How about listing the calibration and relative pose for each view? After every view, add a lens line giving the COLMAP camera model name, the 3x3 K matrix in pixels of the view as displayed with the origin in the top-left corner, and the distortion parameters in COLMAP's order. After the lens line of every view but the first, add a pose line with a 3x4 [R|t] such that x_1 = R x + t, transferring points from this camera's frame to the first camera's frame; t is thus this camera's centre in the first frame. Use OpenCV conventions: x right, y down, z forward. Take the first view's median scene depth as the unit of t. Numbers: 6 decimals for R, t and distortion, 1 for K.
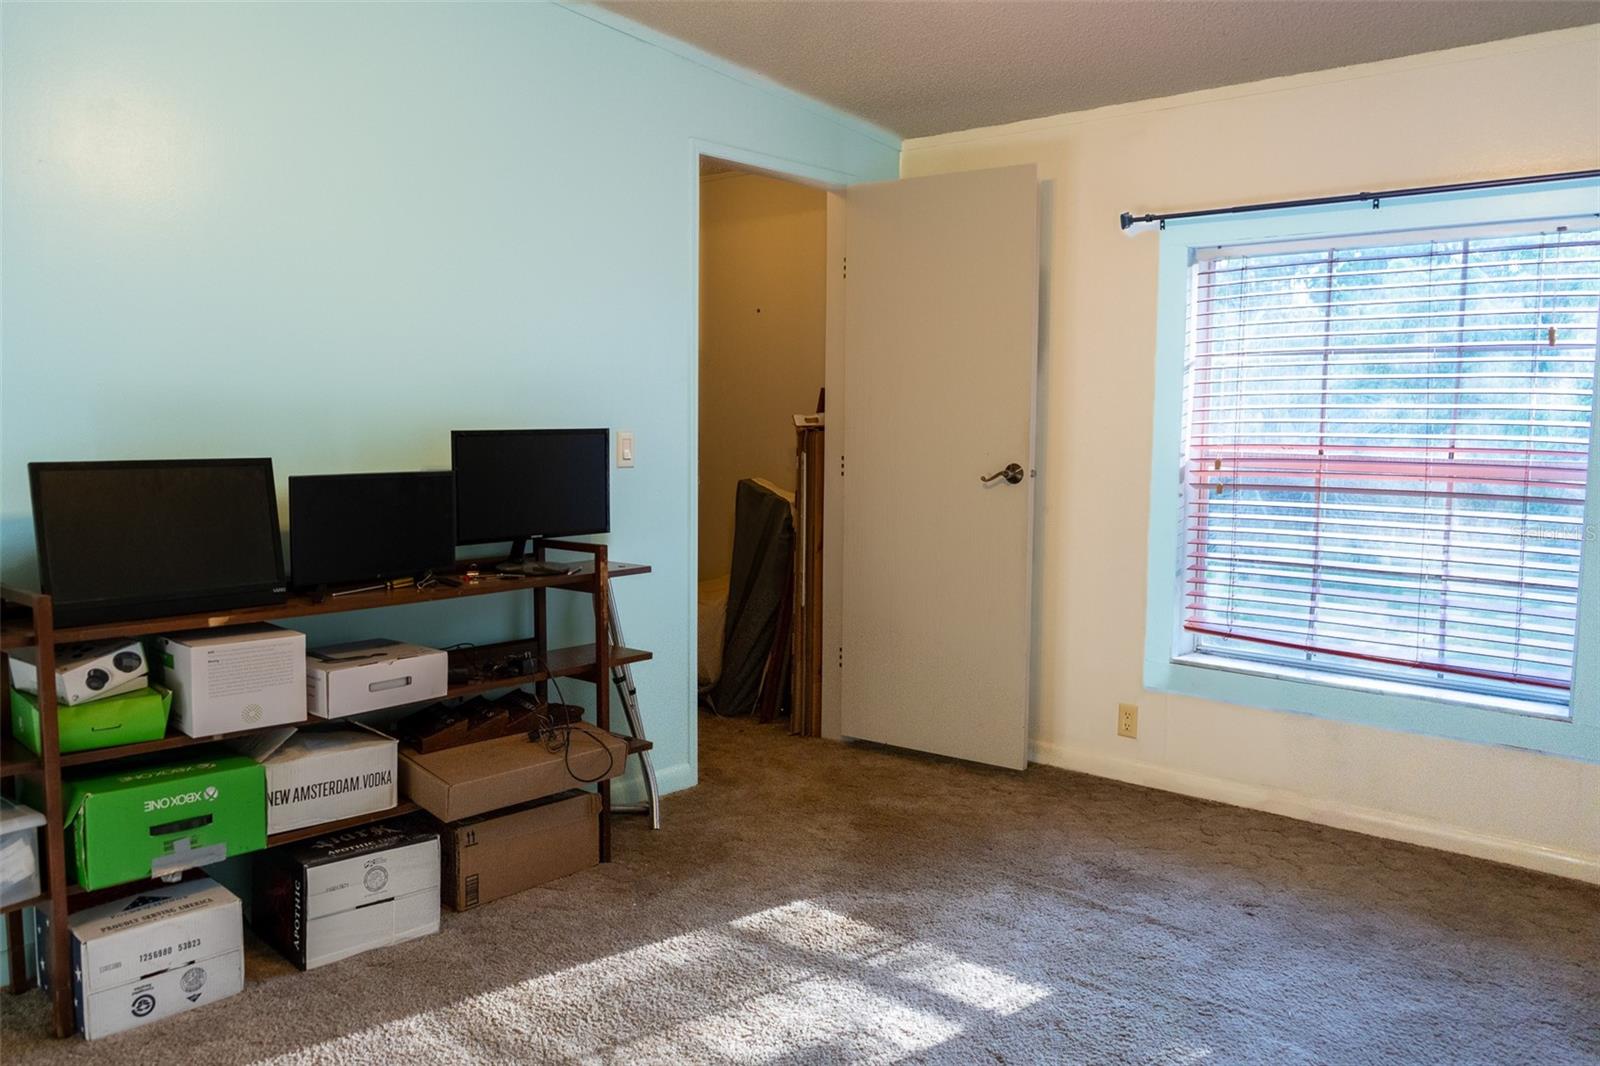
lens RADIAL K [[1290.5, 0, 775.6], [0, 1290.5, 534.4], [0, 0, 1]] dist [-0.003627, -0.001383]
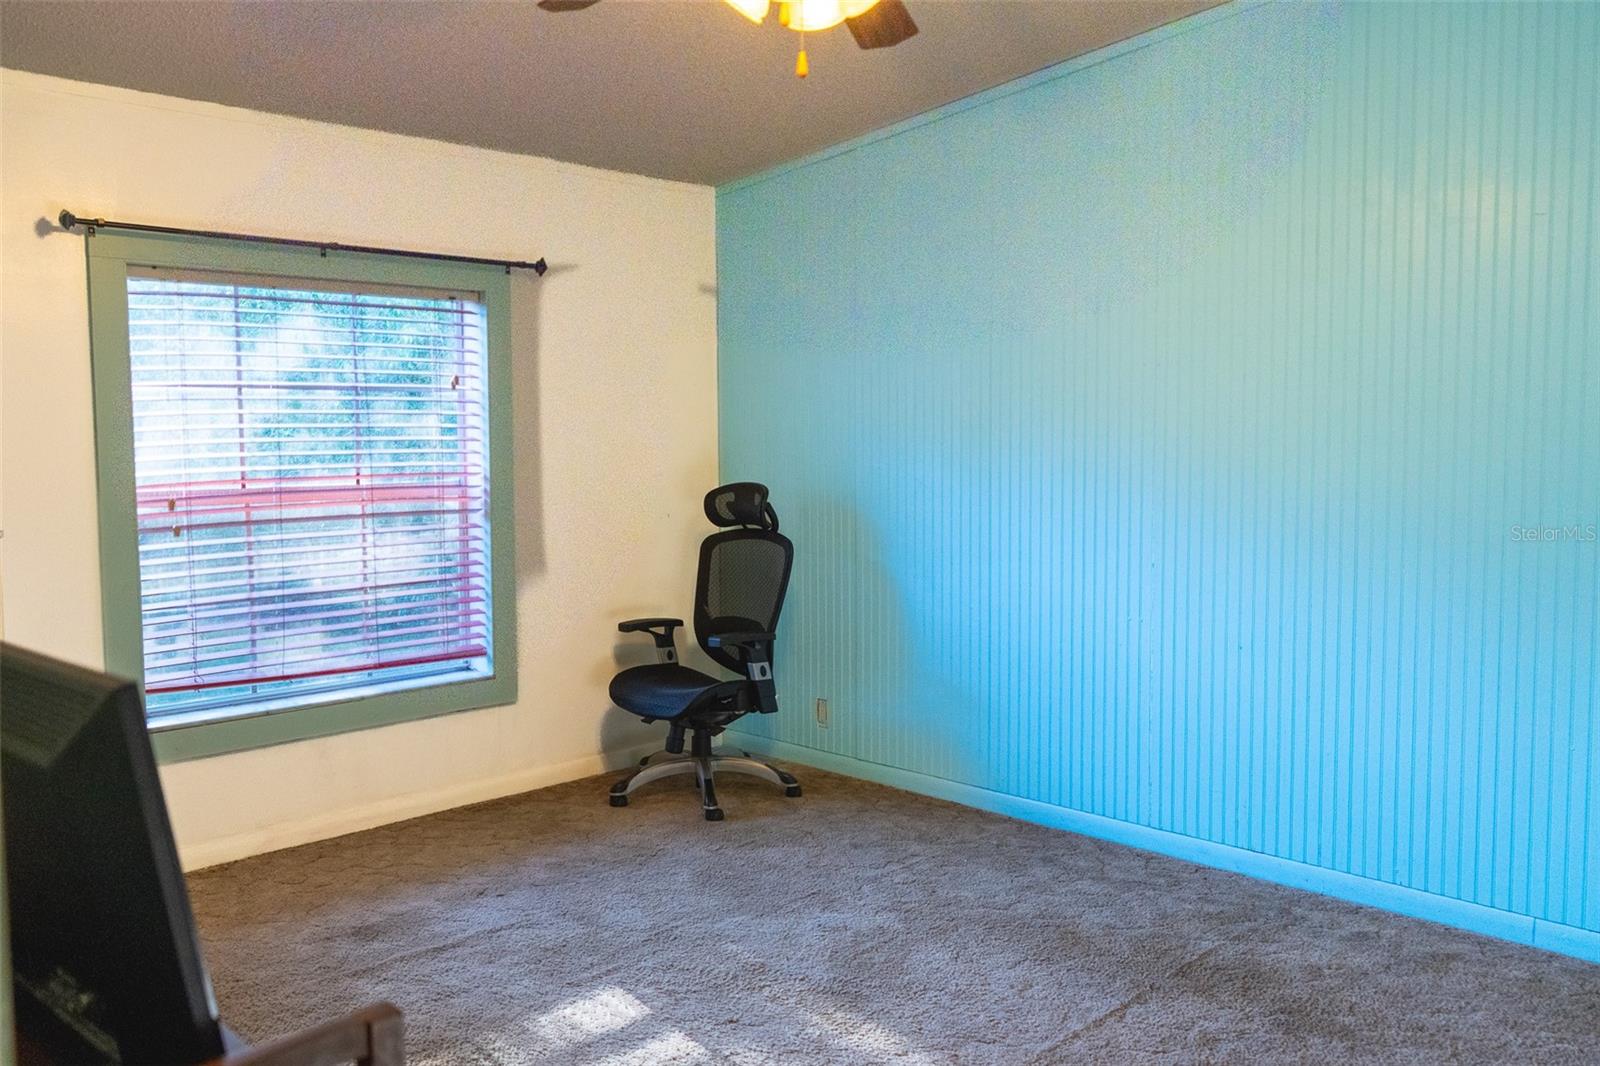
lens RADIAL K [[1290.5, 0, 775.6], [0, 1290.5, 534.4], [0, 0, 1]] dist [-0.003627, -0.001383]
pose [[0.044559, -0.080933, 0.995723, -0.602399], [0.111881, 0.990847, 0.075530, -0.059998], [-0.992722, 0.108037, 0.053206, 0.578920]]
